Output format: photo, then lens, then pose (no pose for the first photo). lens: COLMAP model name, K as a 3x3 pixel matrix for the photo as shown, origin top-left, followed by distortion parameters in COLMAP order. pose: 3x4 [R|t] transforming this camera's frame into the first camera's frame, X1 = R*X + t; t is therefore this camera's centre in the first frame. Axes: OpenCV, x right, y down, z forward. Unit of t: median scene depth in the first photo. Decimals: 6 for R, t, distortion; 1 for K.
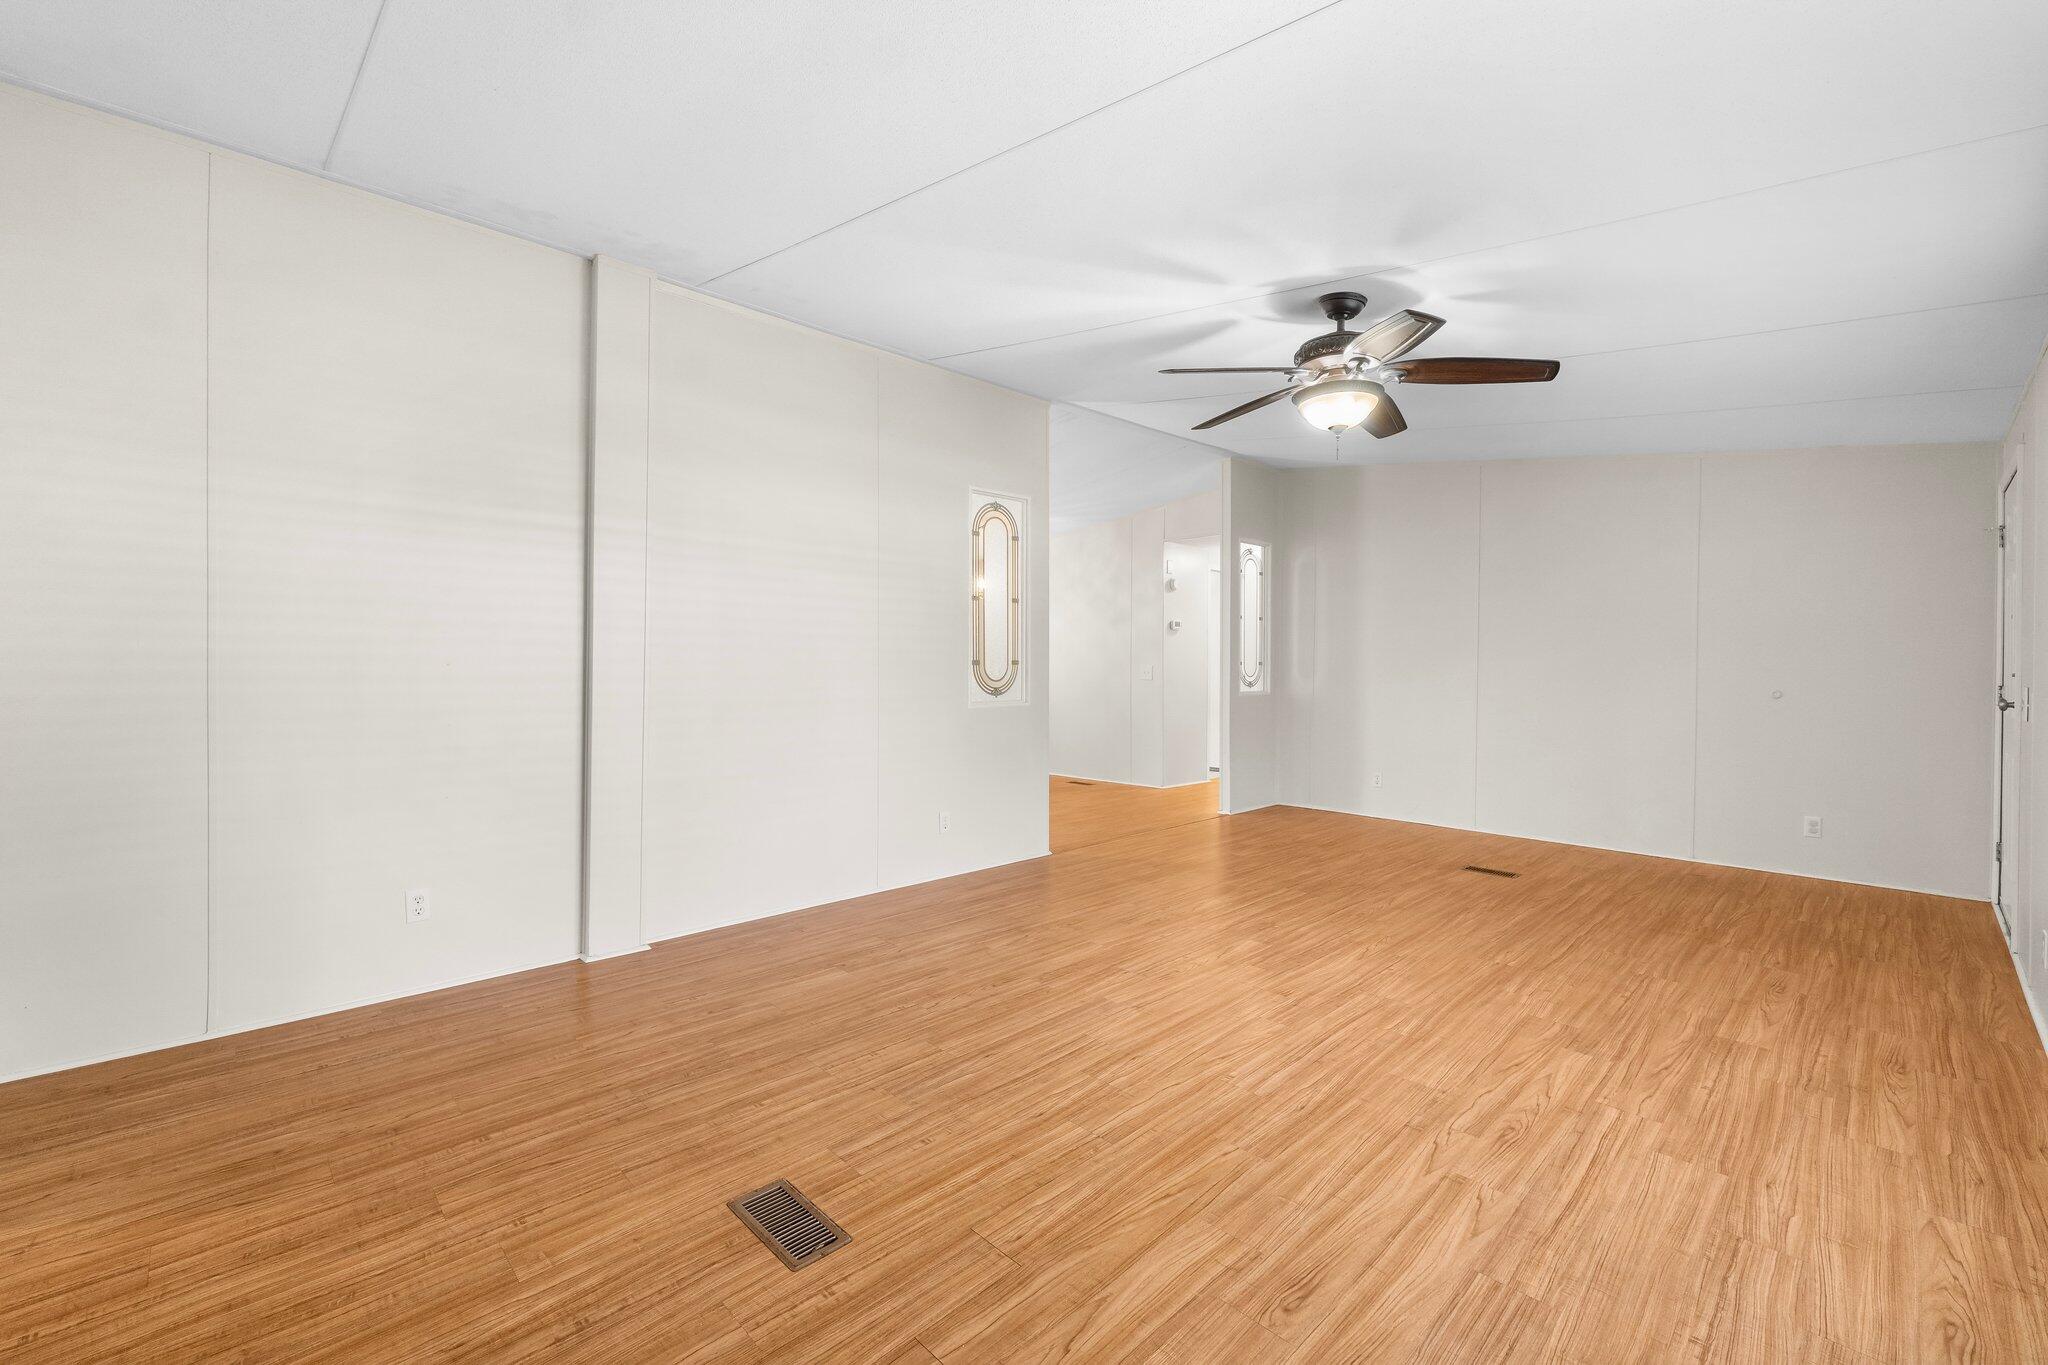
lens RADIAL K [[862.5, 0, 1037.1], [0, 862.5, 658.3], [0, 0, 1]] dist [-0.009443, 0.001109]
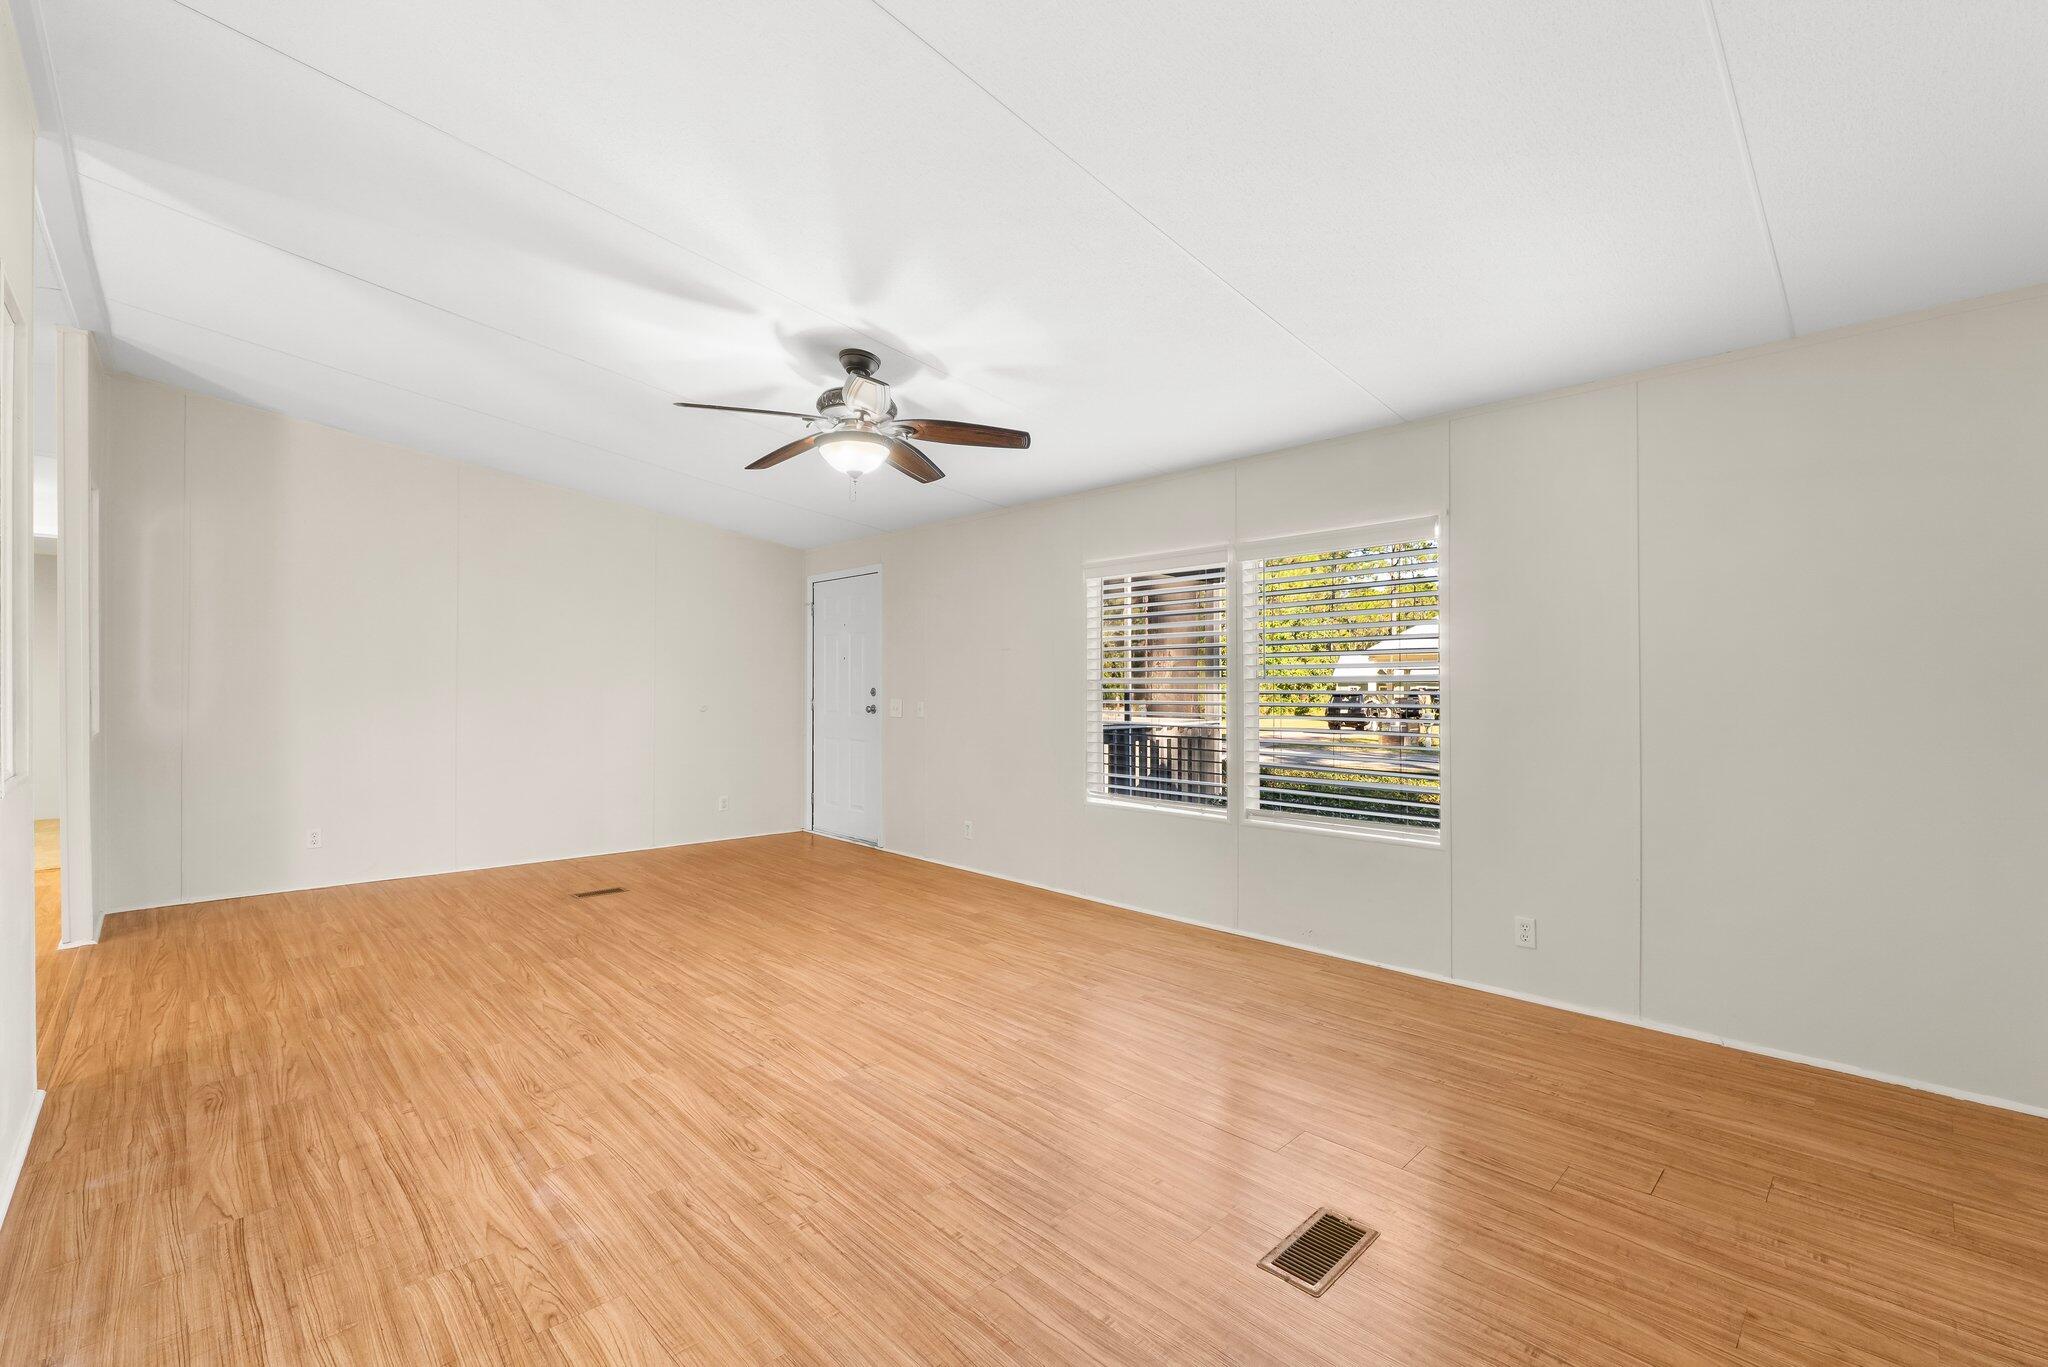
lens RADIAL K [[862.5, 0, 1023.1], [0, 862.5, 687.0], [0, 0, 1]] dist [-0.009443, 0.001109]
pose [[0.004030, -0.005020, 0.999979, -0.849009], [-0.010375, 0.999933, 0.005062, -0.005281], [-0.999938, -0.010395, 0.003977, 0.883954]]
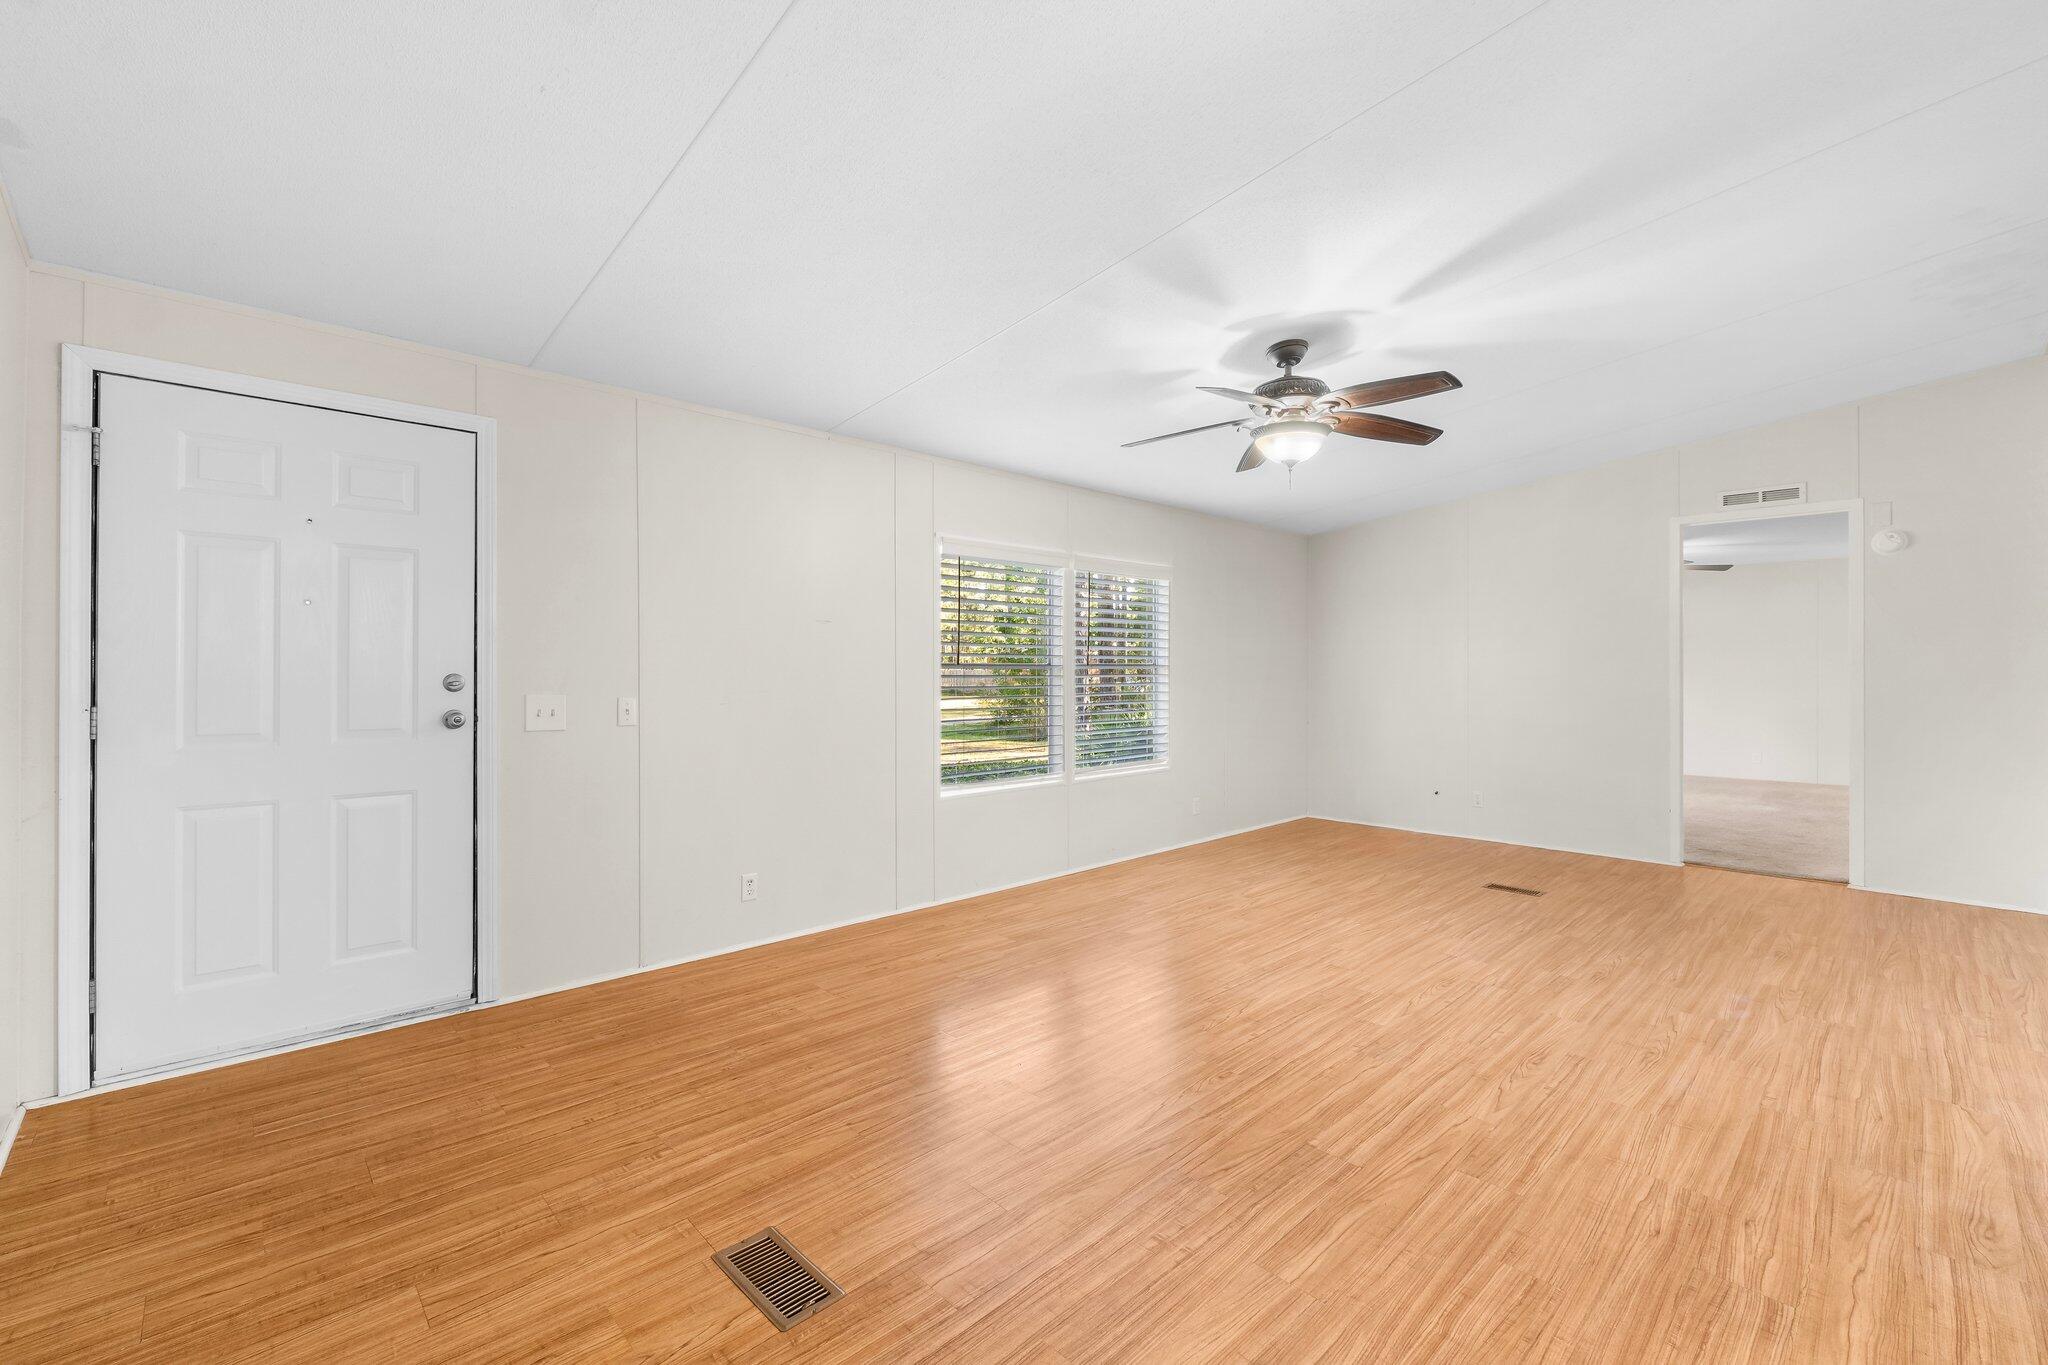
lens RADIAL K [[862.5, 0, 1034.8], [0, 862.5, 671.1], [0, 0, 1]] dist [-0.009443, 0.001109]
pose [[-0.999873, -0.007446, 0.014060, 0.740204], [-0.007516, 0.999960, -0.004929, 0.009304], [-0.014023, -0.005034, -0.999889, 2.376289]]
